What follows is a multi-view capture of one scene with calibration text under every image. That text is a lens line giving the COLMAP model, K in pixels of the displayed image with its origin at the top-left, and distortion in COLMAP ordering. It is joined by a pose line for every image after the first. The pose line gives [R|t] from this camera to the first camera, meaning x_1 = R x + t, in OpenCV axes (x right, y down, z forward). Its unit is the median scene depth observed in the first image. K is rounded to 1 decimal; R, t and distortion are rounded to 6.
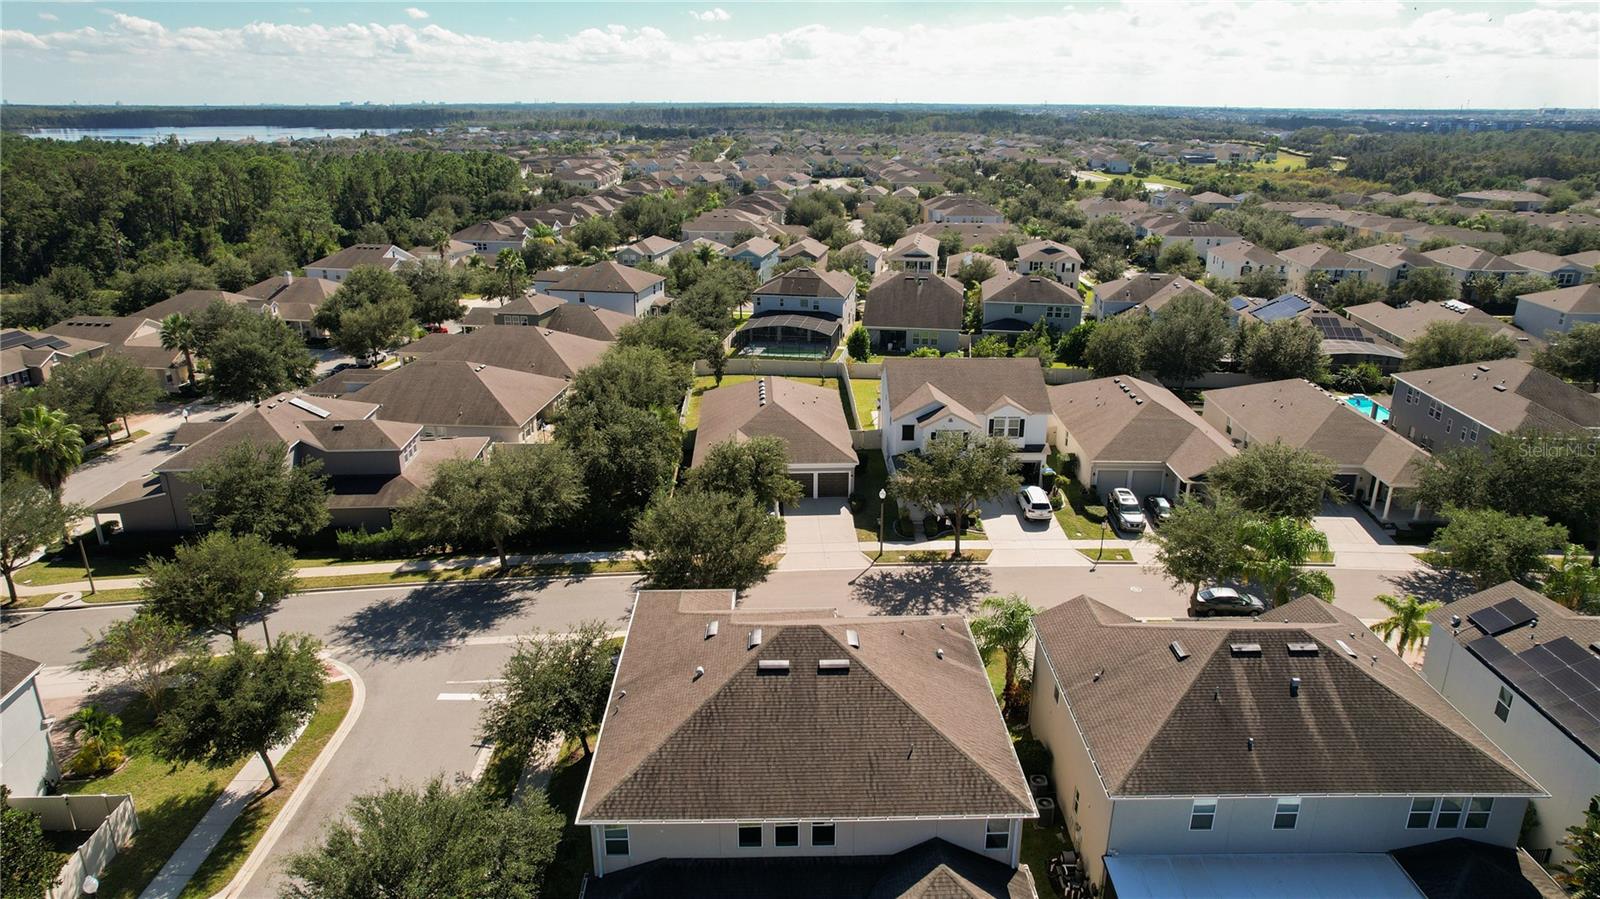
lens RADIAL K [[1020.7, 0, 807.1], [0, 1020.7, 453.7], [0, 0, 1]] dist [-0.053826, 0.039580]
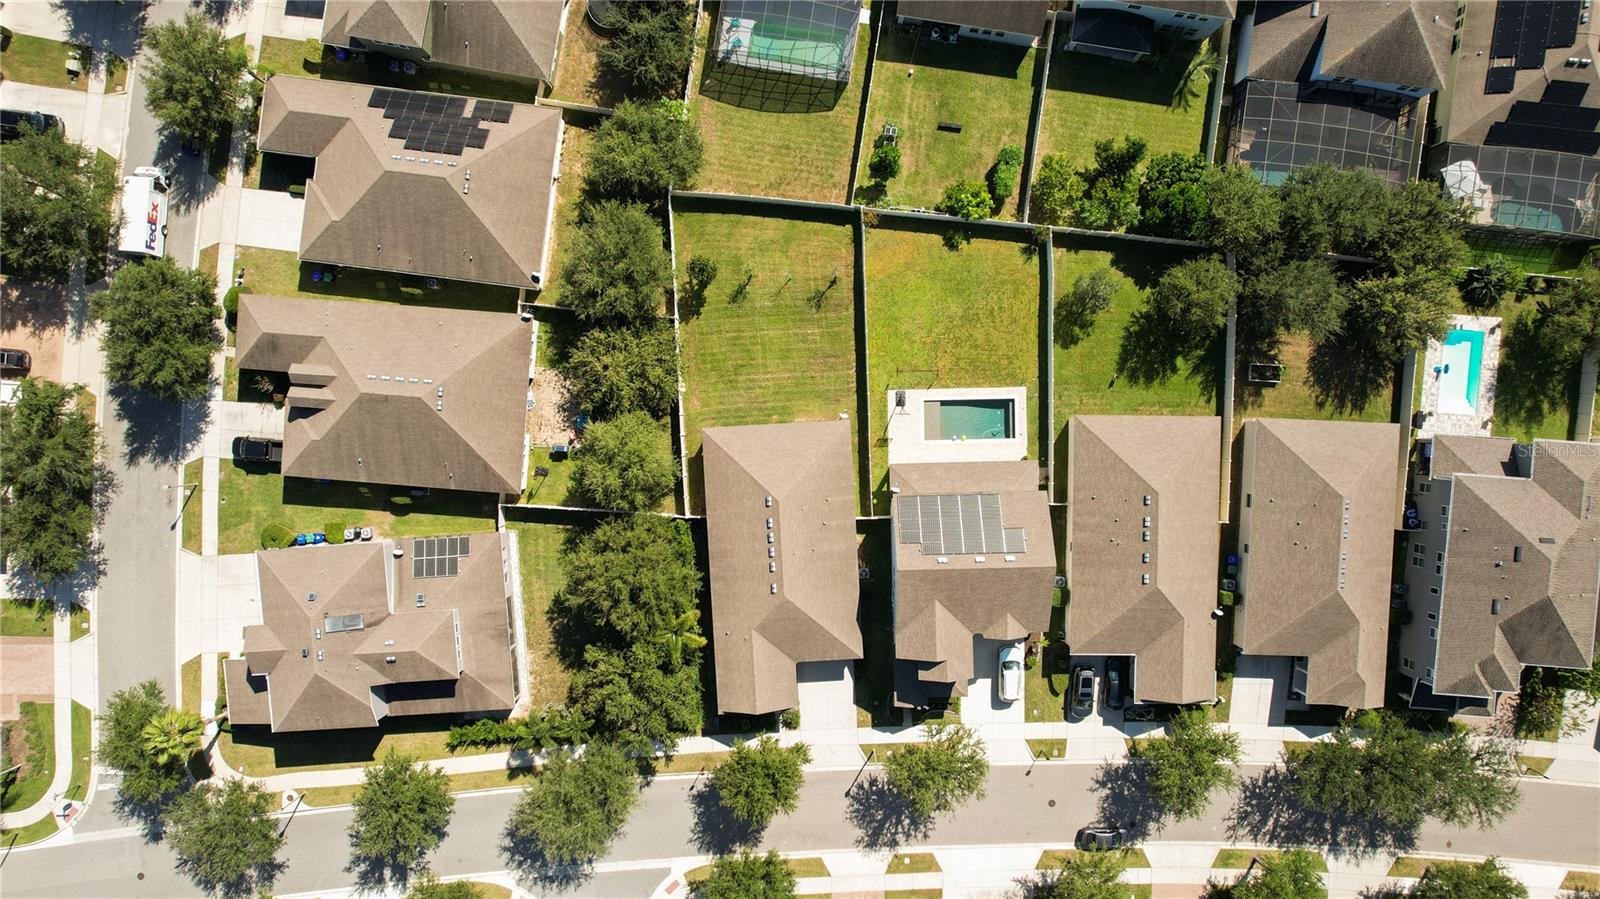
lens RADIAL K [[1020.7, 0, 795.4], [0, 1020.7, 450.7], [0, 0, 1]] dist [-0.053826, 0.039580]
pose [[0.999996, -0.001310, -0.002496, -0.011758], [0.002774, 0.301103, 0.953588, -0.675083], [-0.000498, -0.953591, 0.301106, 0.523734]]
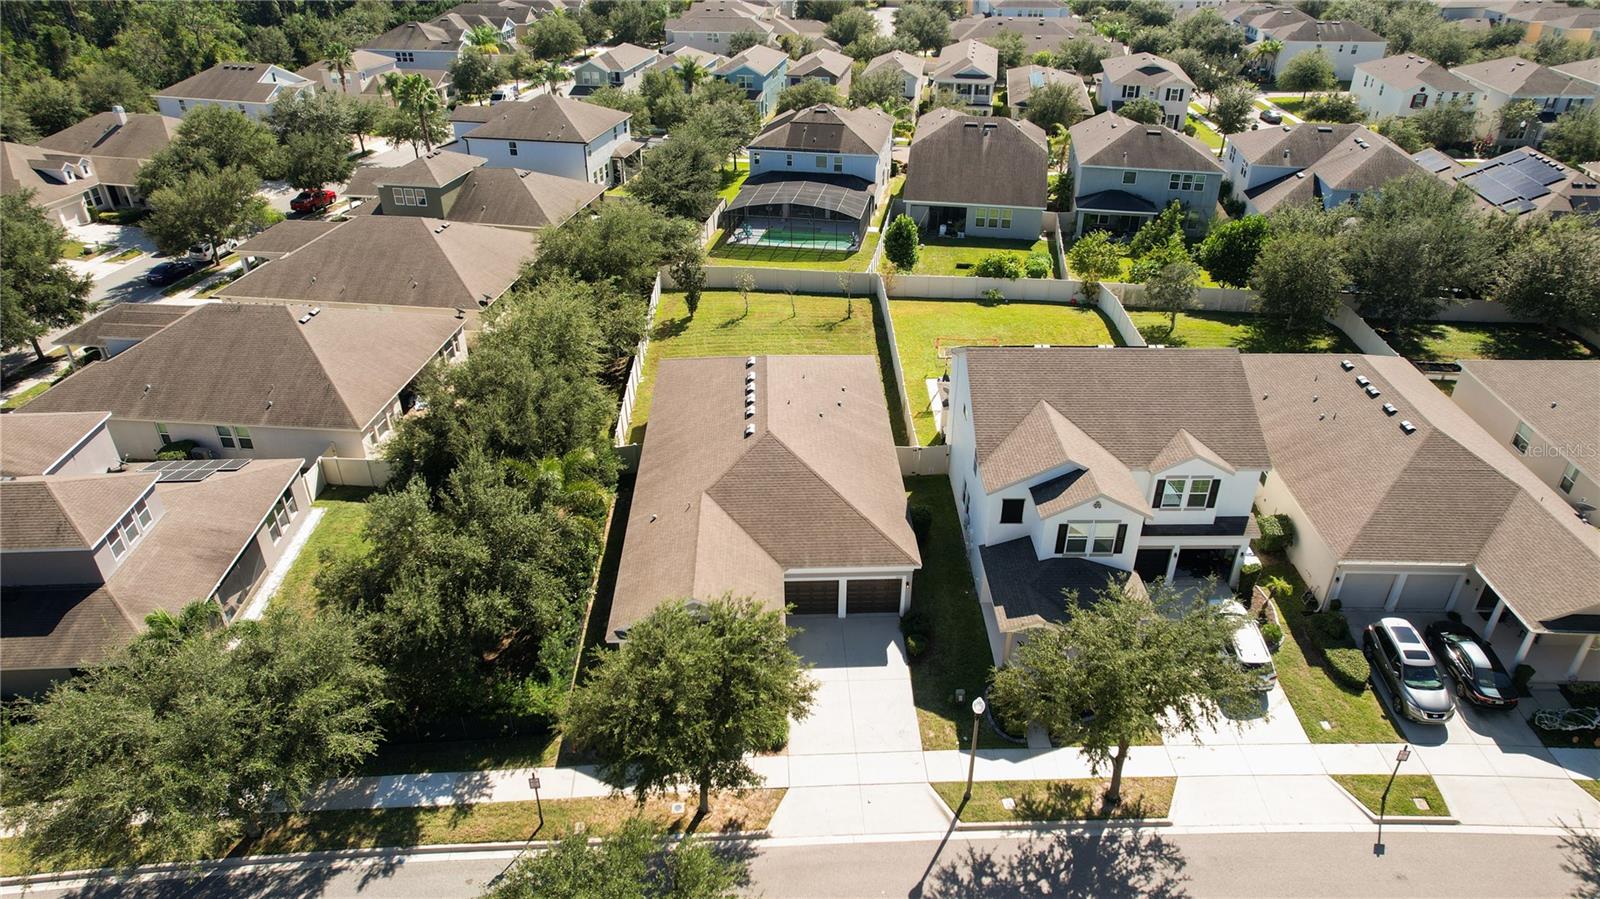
lens RADIAL K [[1020.7, 0, 803.8], [0, 1020.7, 451.9], [0, 0, 1]] dist [-0.053826, 0.039580]
pose [[0.999865, 0.005679, -0.015390, -0.002901], [-0.002453, 0.979371, 0.202057, -0.097118], [0.016220, -0.201992, 0.979253, 0.279541]]
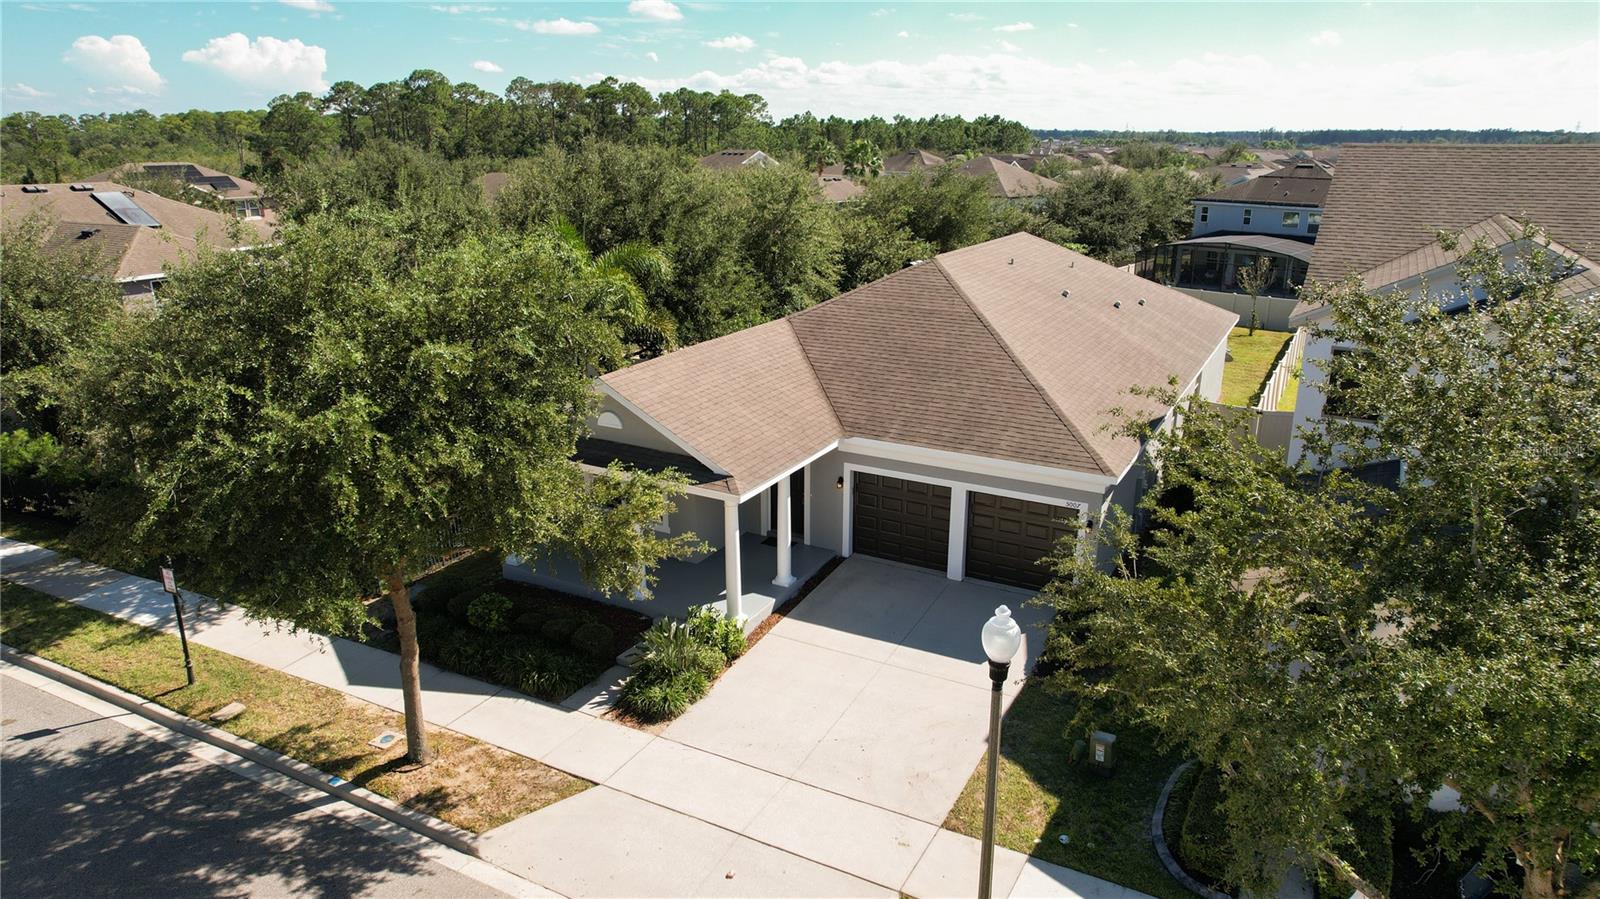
lens RADIAL K [[1020.7, 0, 804.8], [0, 1020.7, 448.8], [0, 0, 1]] dist [-0.053826, 0.039580]
pose [[0.851982, 0.153001, -0.500716, 0.065344], [-0.170780, 0.985254, 0.010472, 0.007668], [0.494935, 0.076590, 0.865548, 0.443139]]
